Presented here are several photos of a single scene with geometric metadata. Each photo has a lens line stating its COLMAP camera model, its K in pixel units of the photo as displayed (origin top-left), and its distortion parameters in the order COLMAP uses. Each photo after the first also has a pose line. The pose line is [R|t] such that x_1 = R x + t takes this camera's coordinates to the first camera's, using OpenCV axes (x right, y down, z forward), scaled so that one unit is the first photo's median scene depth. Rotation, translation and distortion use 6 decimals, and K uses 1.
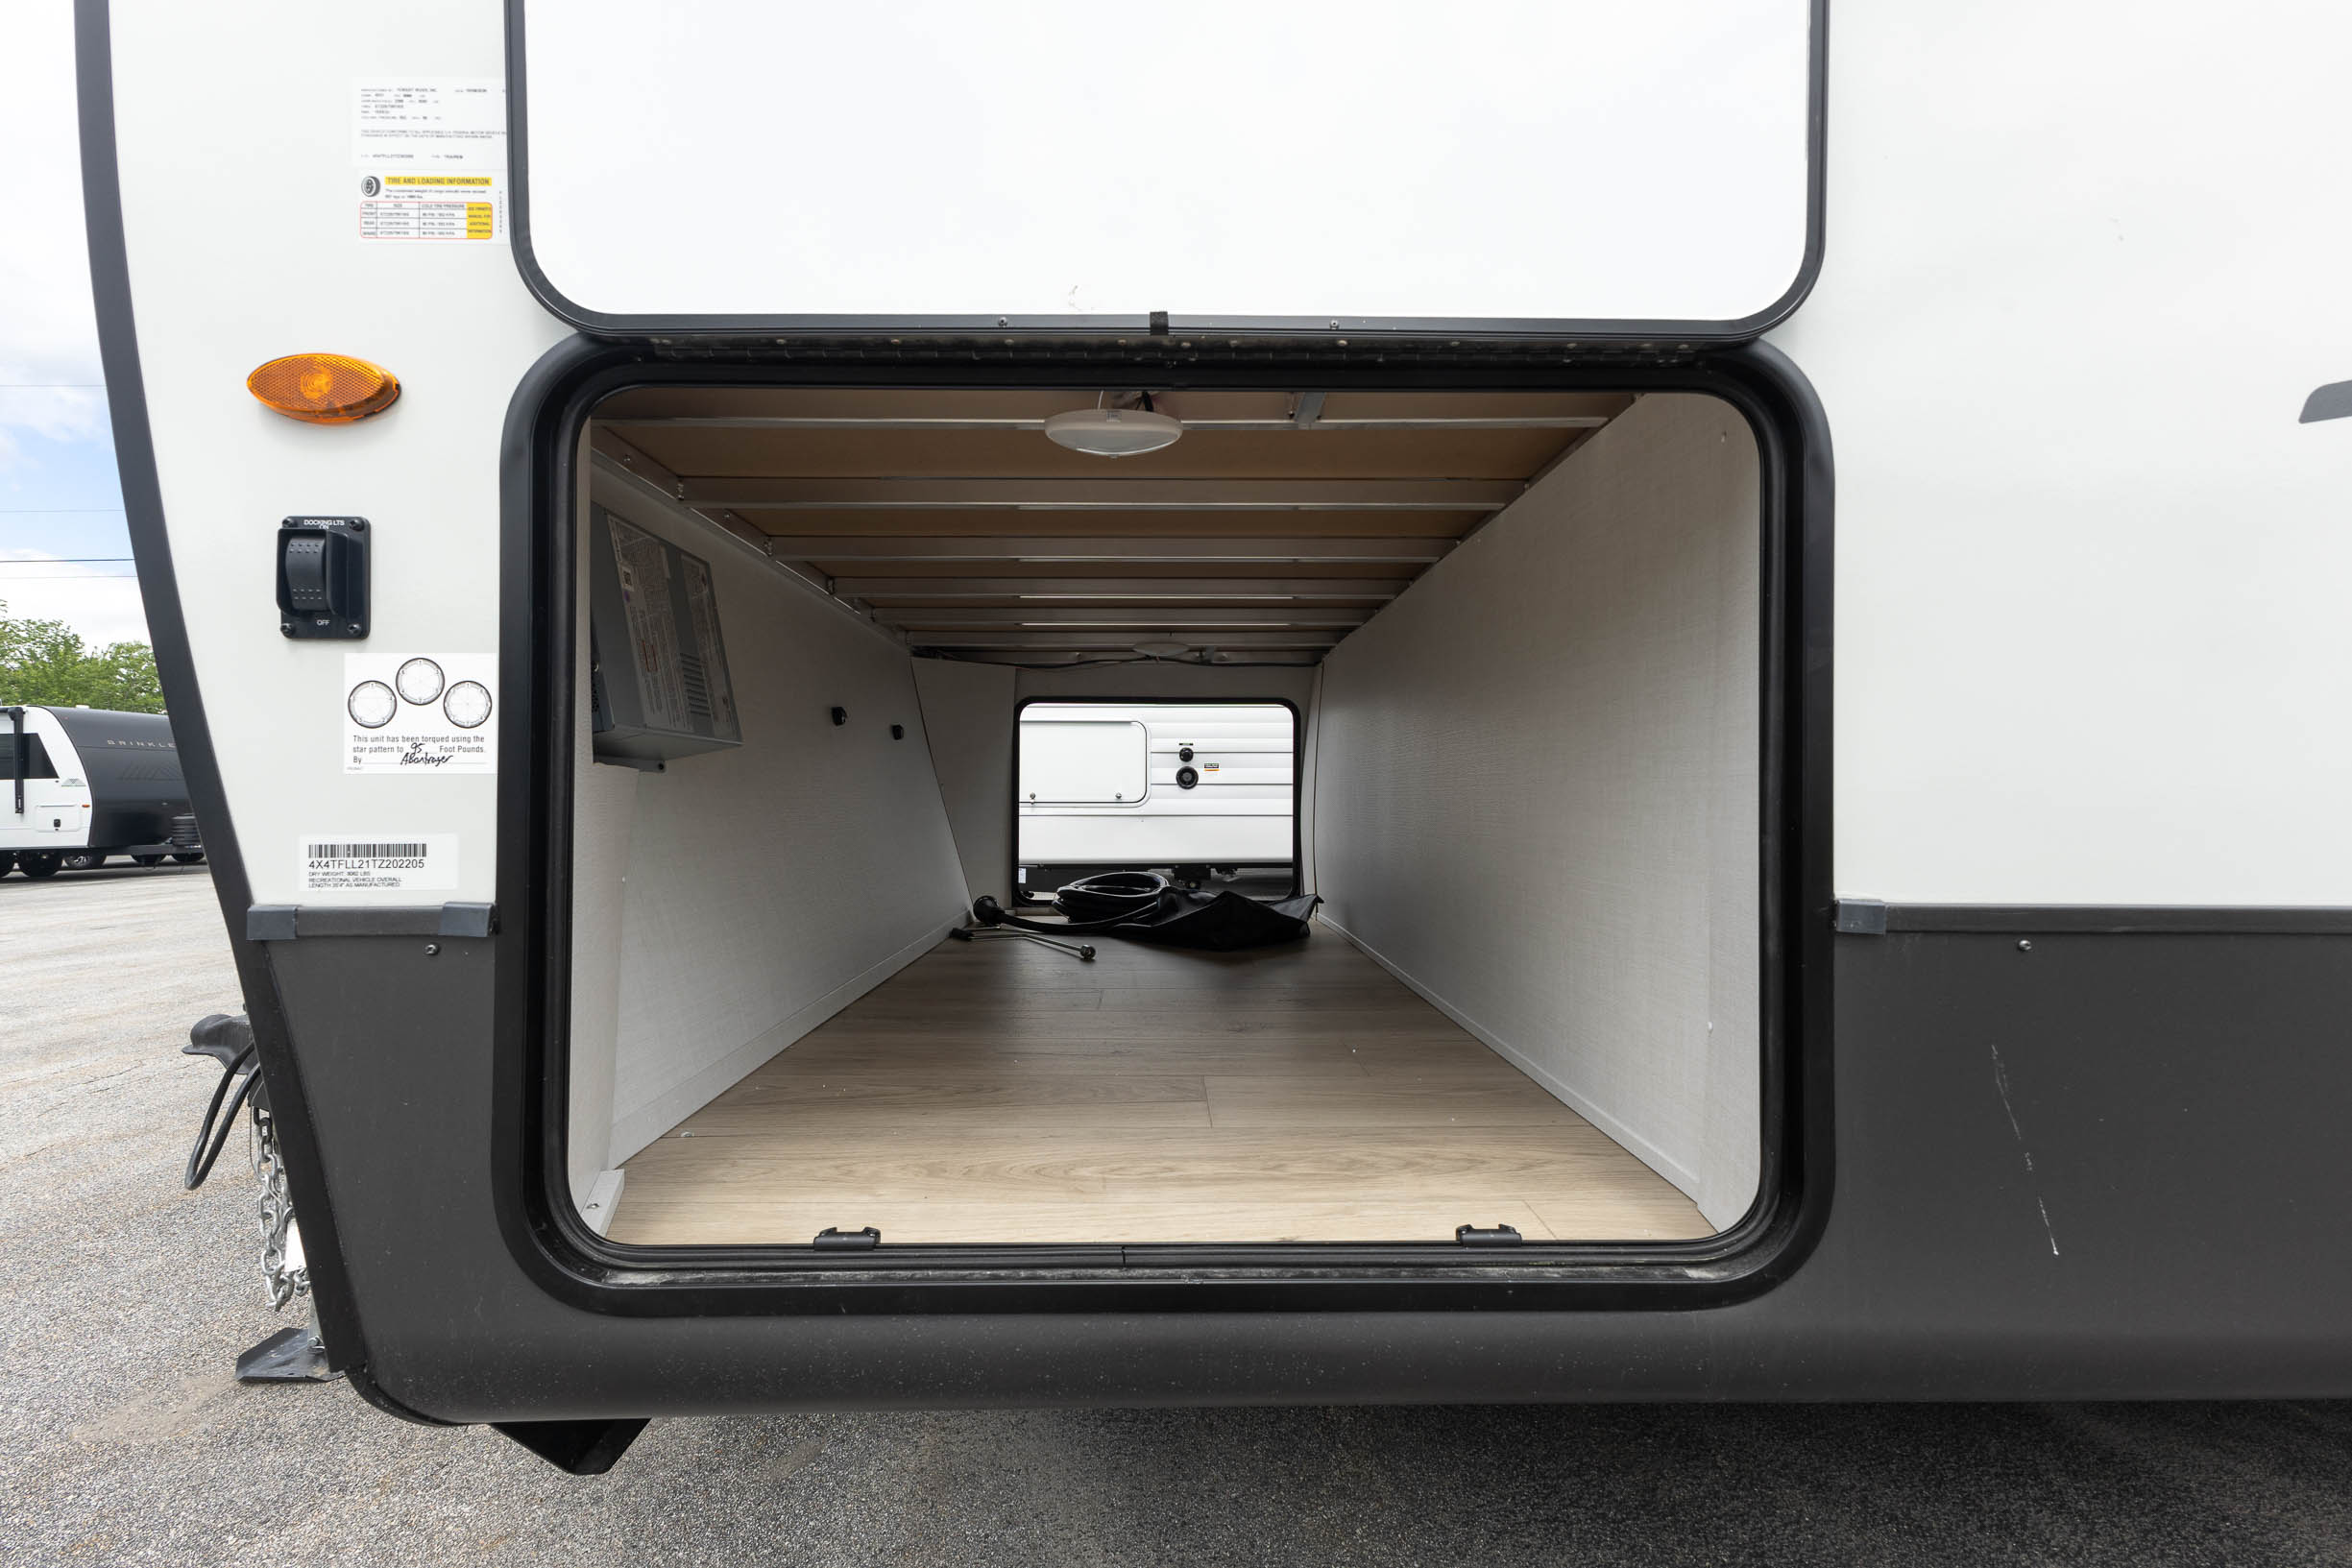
lens RADIAL K [[1013.5, 0, 1166.0], [0, 1013.5, 776.0], [0, 0, 1]] dist [0.009595, -0.001184]
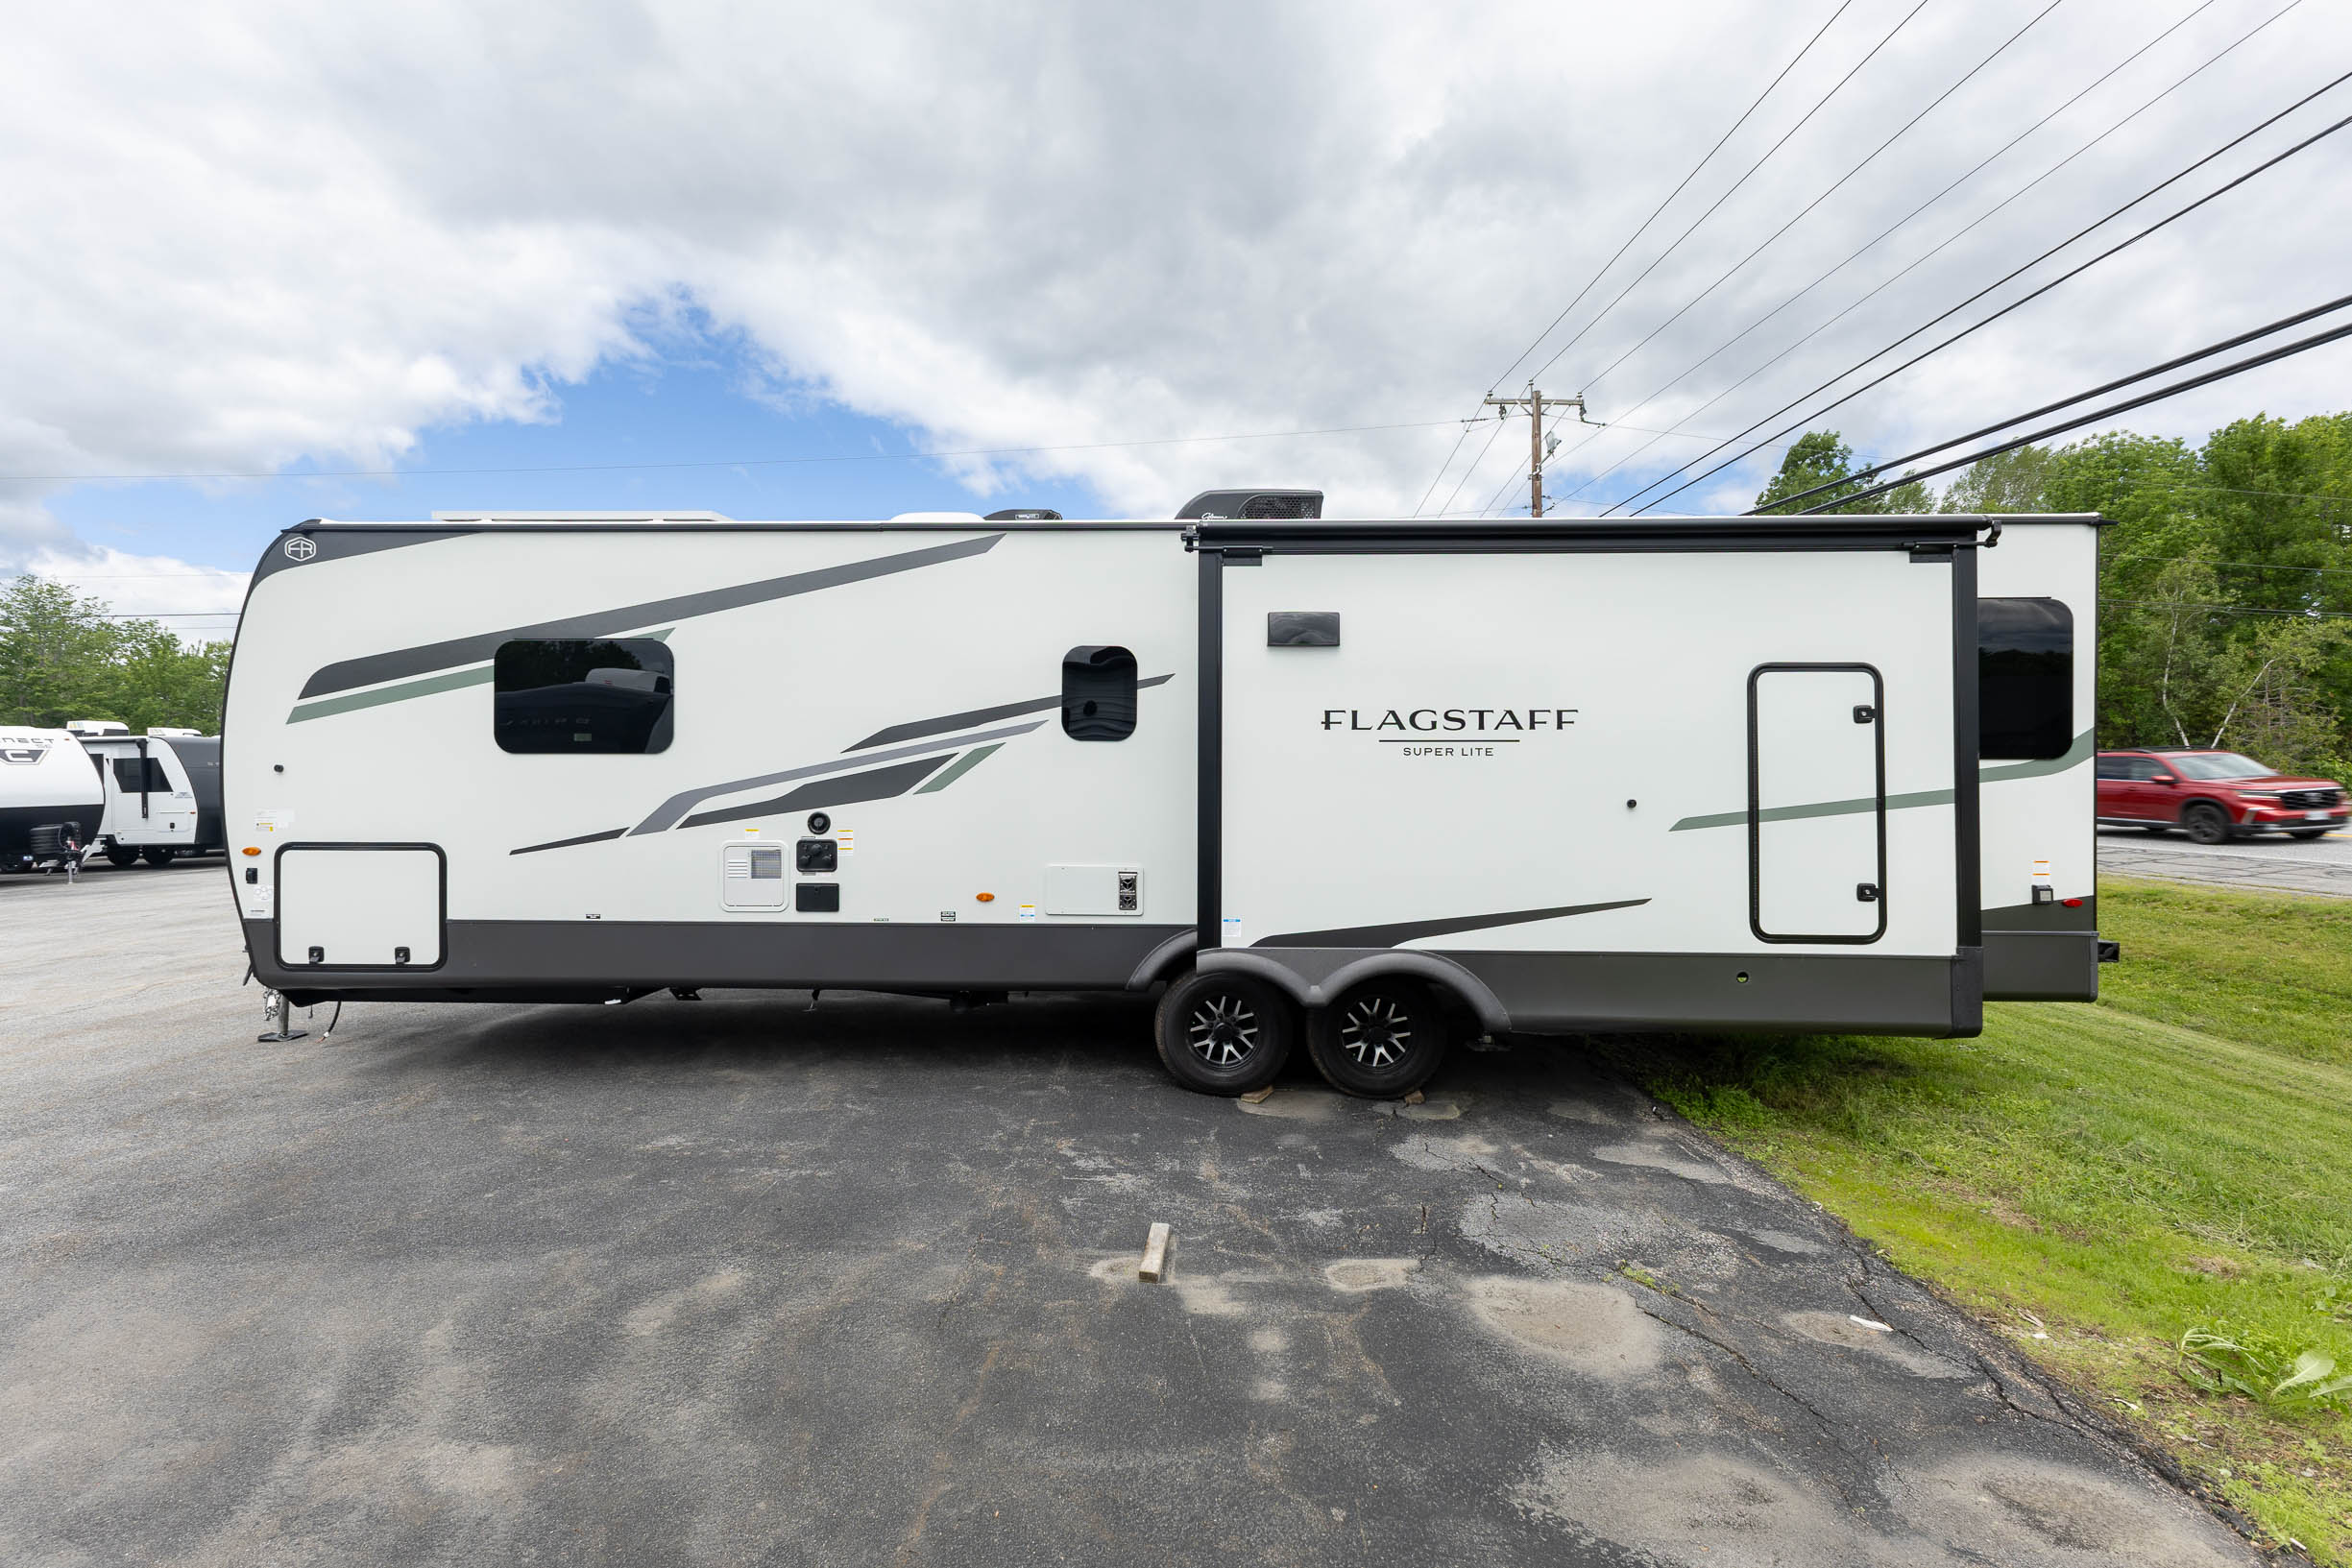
lens RADIAL K [[1013.5, 0, 1166.0], [0, 1013.5, 776.0], [0, 0, 1]] dist [0.009595, -0.001184]
pose [[0.998920, 0.003987, -0.046287, 0.266825], [-0.003177, 0.999841, 0.017562, -0.045762], [0.046350, -0.017396, 0.998774, -0.264373]]
